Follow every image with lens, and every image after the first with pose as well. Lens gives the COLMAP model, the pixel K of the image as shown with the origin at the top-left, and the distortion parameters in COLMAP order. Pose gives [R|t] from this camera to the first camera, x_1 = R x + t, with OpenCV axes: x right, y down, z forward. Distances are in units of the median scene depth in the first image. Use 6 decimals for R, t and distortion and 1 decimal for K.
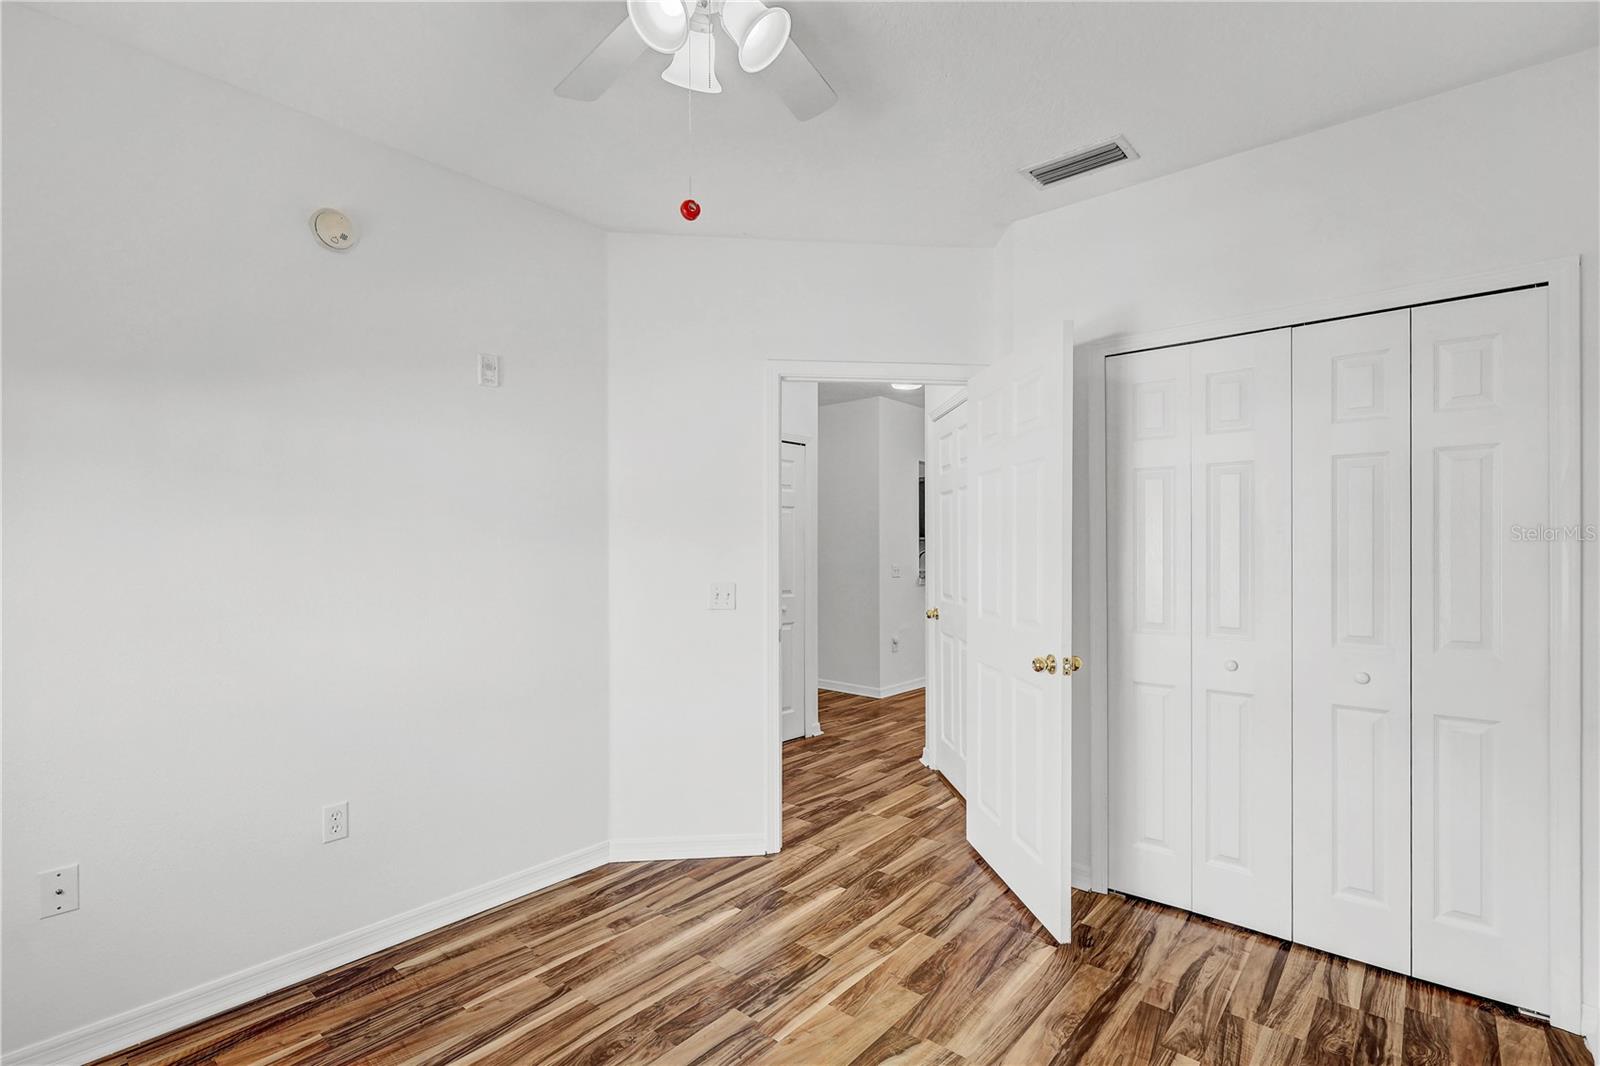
lens RADIAL K [[731.1, 0, 805.0], [0, 731.1, 545.7], [0, 0, 1]] dist [0.004120, -0.001850]
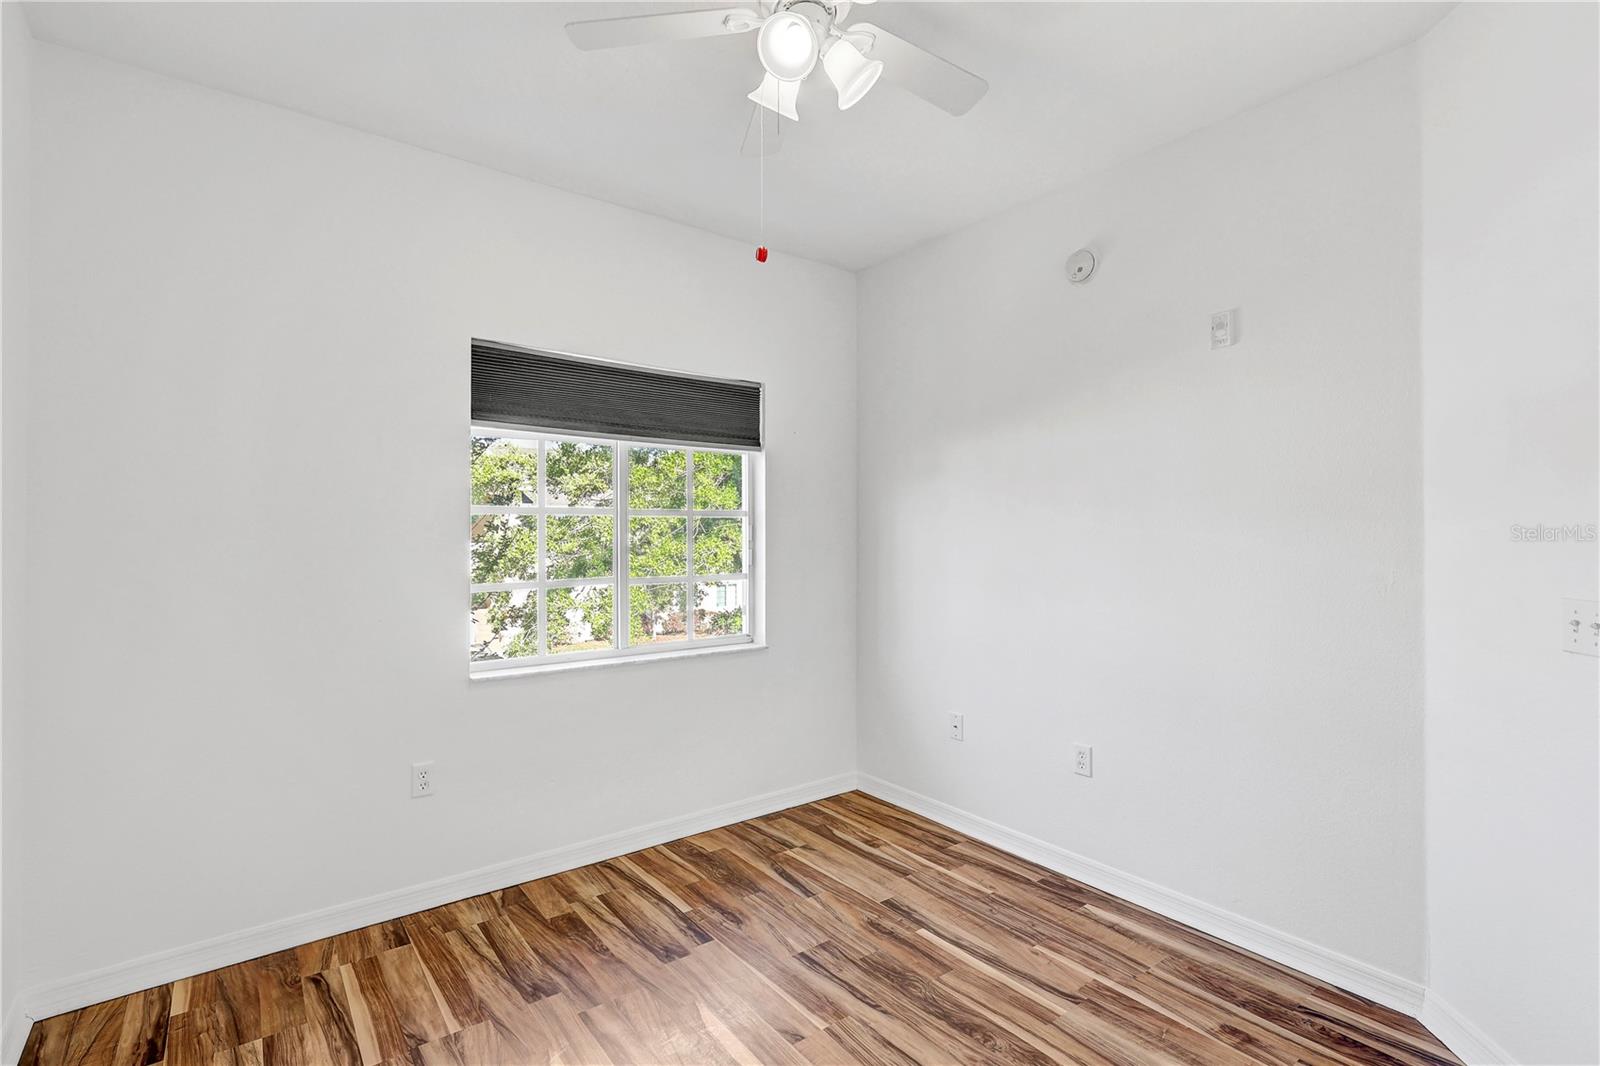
lens RADIAL K [[731.1, 0, 808.1], [0, 731.1, 528.2], [0, 0, 1]] dist [0.004120, -0.001850]
pose [[-0.187963, -0.009272, -0.982132, 0.612817], [-0.001702, 0.999957, -0.009114, 0.011426], [0.982175, -0.000041, -0.187971, 0.777942]]
